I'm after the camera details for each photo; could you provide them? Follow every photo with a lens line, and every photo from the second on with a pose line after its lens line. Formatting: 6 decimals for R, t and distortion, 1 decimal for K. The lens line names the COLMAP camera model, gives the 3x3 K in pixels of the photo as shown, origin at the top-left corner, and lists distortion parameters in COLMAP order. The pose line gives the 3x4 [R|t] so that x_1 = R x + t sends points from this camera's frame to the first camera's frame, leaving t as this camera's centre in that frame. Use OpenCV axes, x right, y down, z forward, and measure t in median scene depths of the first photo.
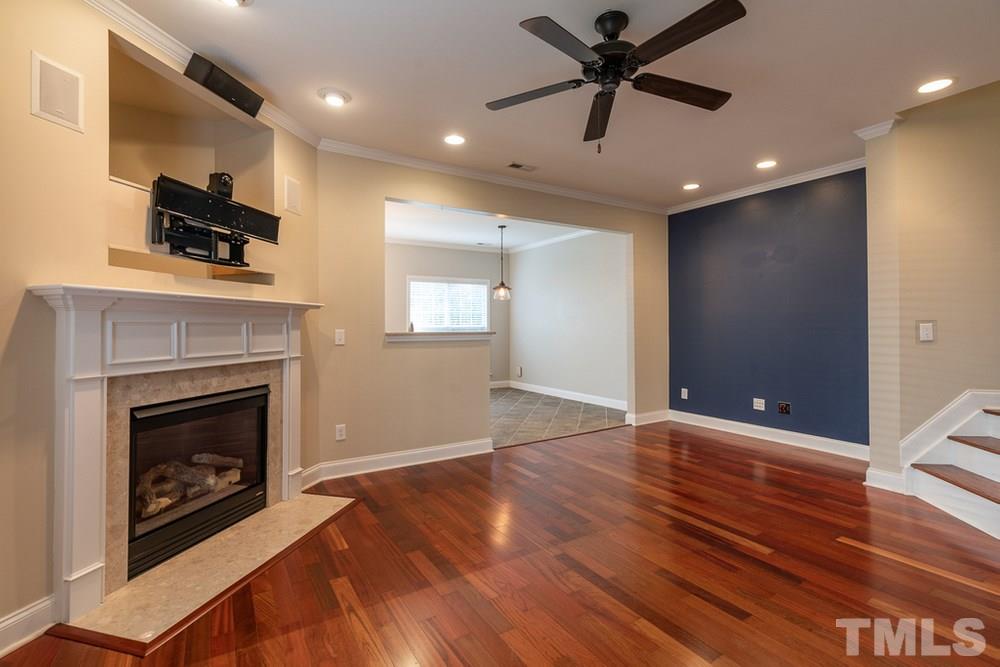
lens RADIAL K [[455.2, 0, 502.4], [0, 455.2, 320.0], [0, 0, 1]] dist [-0.002093, -0.000203]
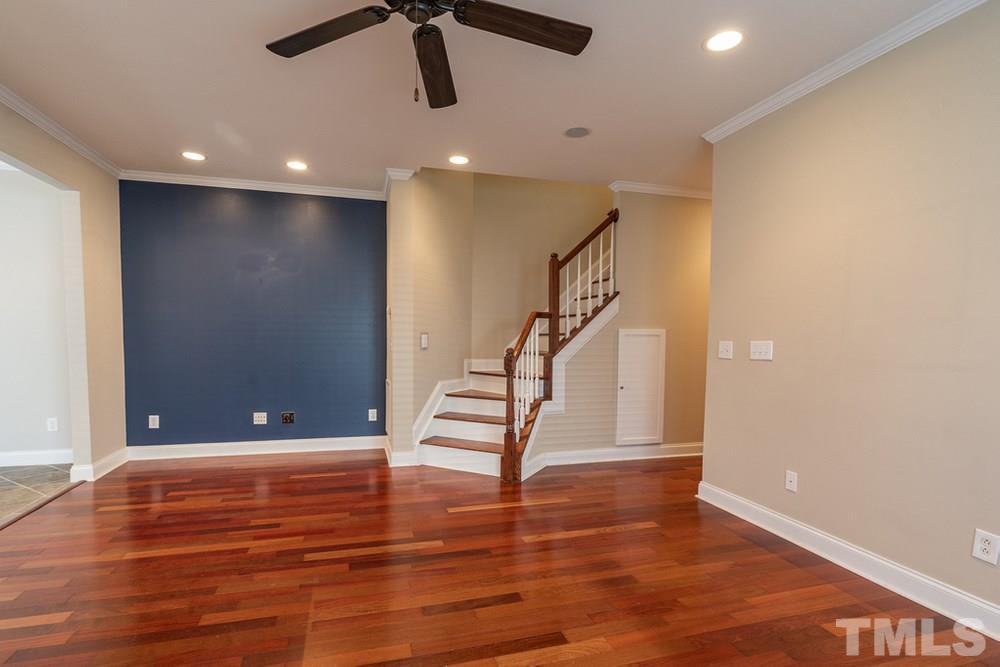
lens RADIAL K [[464.1, 0, 477.9], [0, 464.1, 359.2], [0, 0, 1]] dist [-0.002854, -0.000289]
pose [[0.305811, -0.043387, 0.951103, -0.325571], [-0.022269, 0.998362, 0.052703, 0.003046], [-0.951832, -0.037297, 0.304344, 0.442173]]
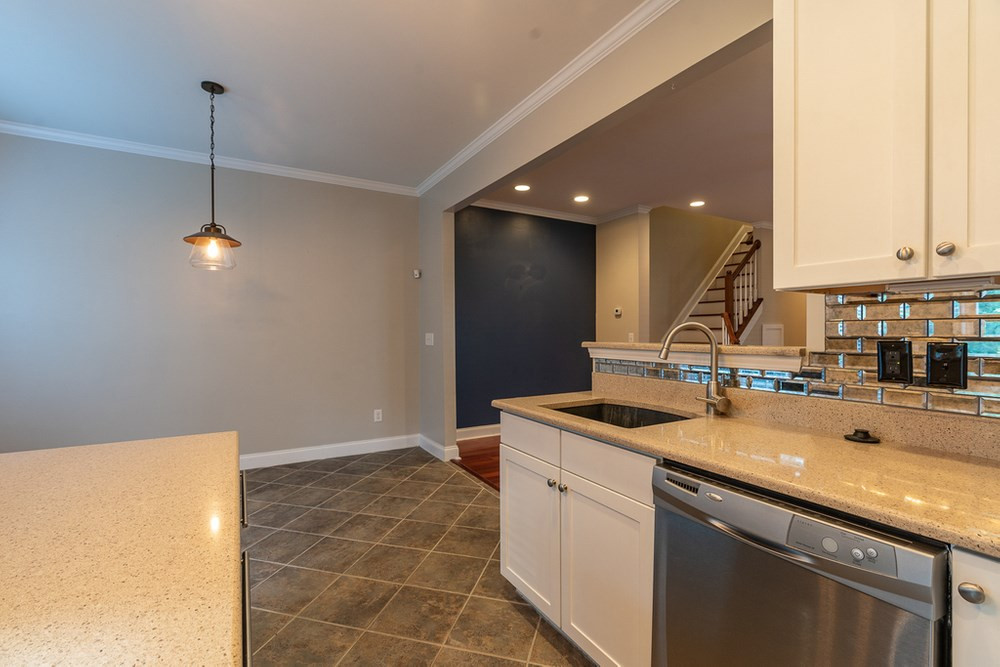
lens RADIAL K [[448.5, 0, 495.6], [0, 448.5, 335.0], [0, 0, 1]] dist [-0.009164, 0.000651]
pose [[0.046268, -0.005916, 0.998912, -0.825261], [-0.008079, 0.999948, 0.006296, 0.018330], [-0.998896, -0.008361, 0.046218, 1.584287]]
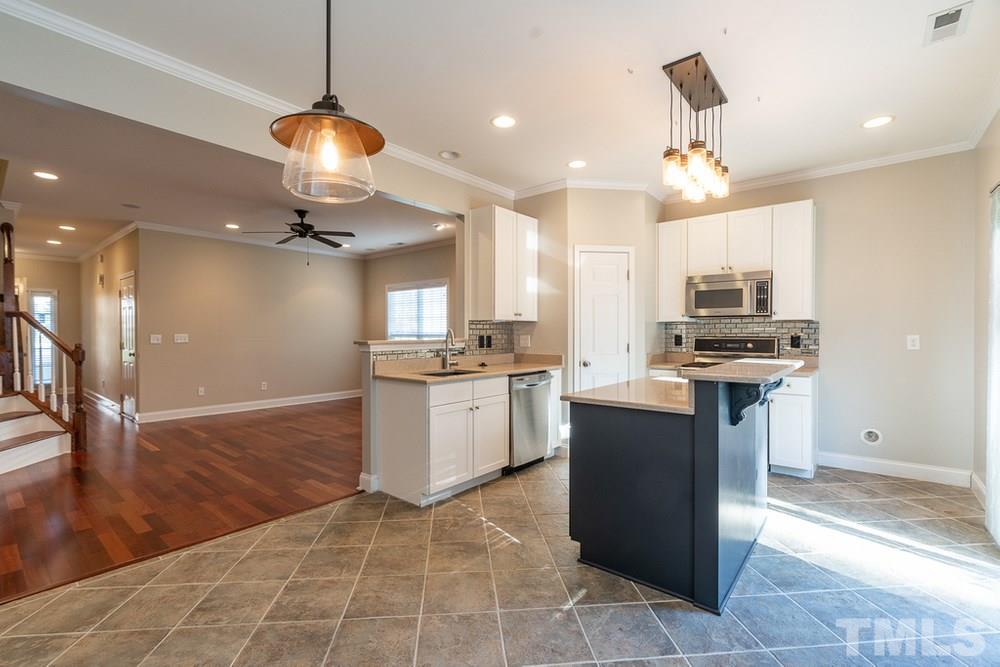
lens RADIAL K [[443.7, 0, 506.6], [0, 443.7, 336.5], [0, 0, 1]] dist [-0.001151, -0.000159]
pose [[-0.947422, 0.010460, -0.319815, -0.025611], [0.010561, 0.999943, 0.001419, 0.025496], [0.319812, -0.002034, -0.947479, 2.575383]]
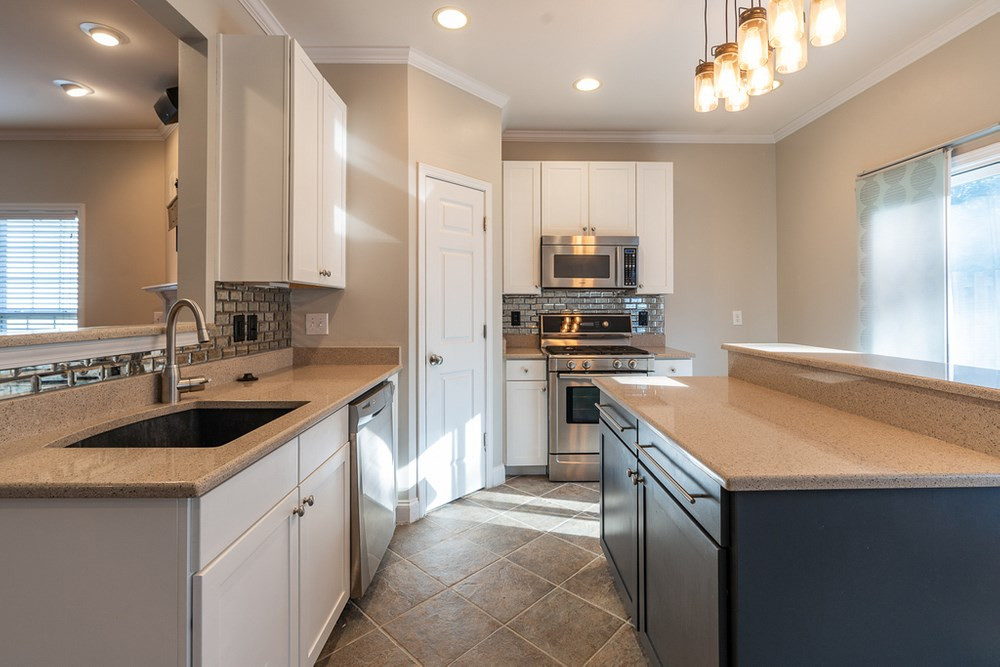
lens RADIAL K [[459.9, 0, 514.1], [0, 459.9, 304.2], [0, 0, 1]] dist [-0.011279, 0.000233]
pose [[-0.515793, -0.001241, -0.856713, -0.030968], [0.013562, 0.999862, -0.009614, 0.019858], [0.856606, -0.016578, -0.515704, 1.918739]]
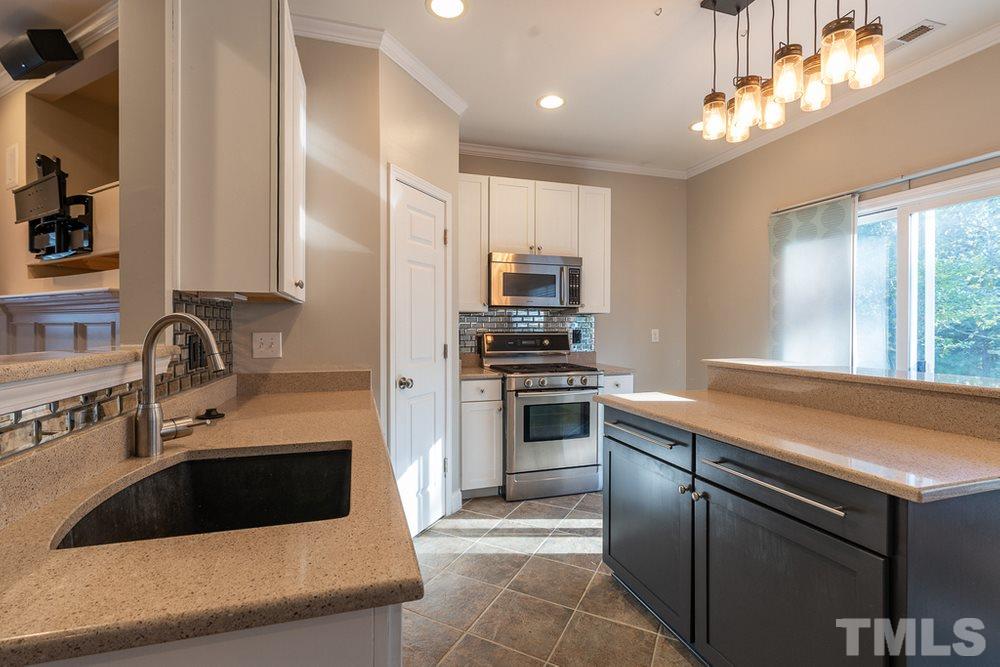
lens RADIAL K [[446.5, 0, 501.5], [0, 446.5, 331.5], [0, 0, 1]] dist [-0.015951, -0.000231]
pose [[-0.264921, 0.015208, -0.964150, -0.003670], [0.012546, 0.999845, 0.012324, 0.018487], [0.964189, -0.008831, -0.265070, 1.701032]]
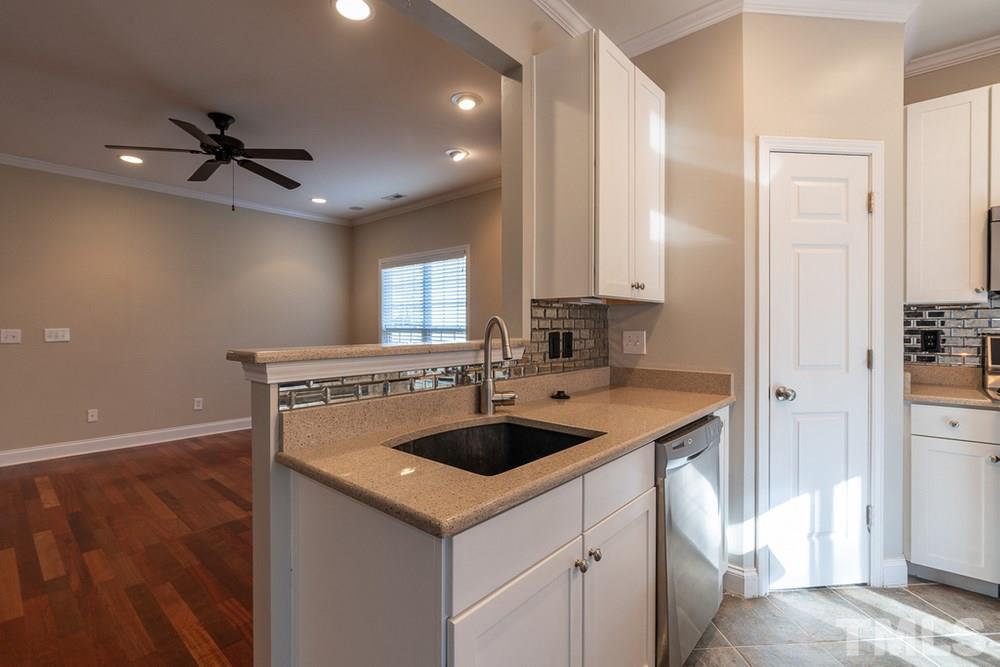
lens RADIAL K [[458.9, 0, 491.1], [0, 458.9, 328.6], [0, 0, 1]] dist [-0.006308, 0.001302]
pose [[-0.963589, 0.008297, -0.267260, -0.126391], [0.009362, 0.999952, -0.002712, 0.019672], [0.267224, -0.005115, -0.963621, 1.856023]]
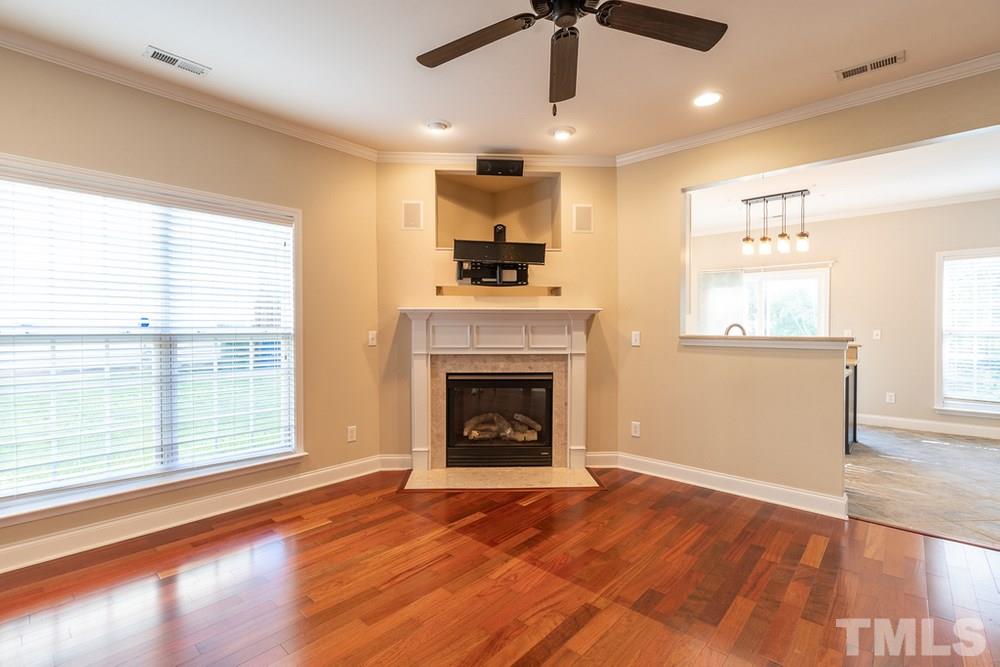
lens RADIAL K [[458.9, 0, 491.1], [0, 458.9, 328.6], [0, 0, 1]] dist [-0.006308, 0.001302]
pose [[0.258653, 0.005894, -0.965952, 0.686793], [0.010964, 0.999899, 0.009037, 0.001911], [0.965908, -0.012928, 0.258562, 0.480353]]
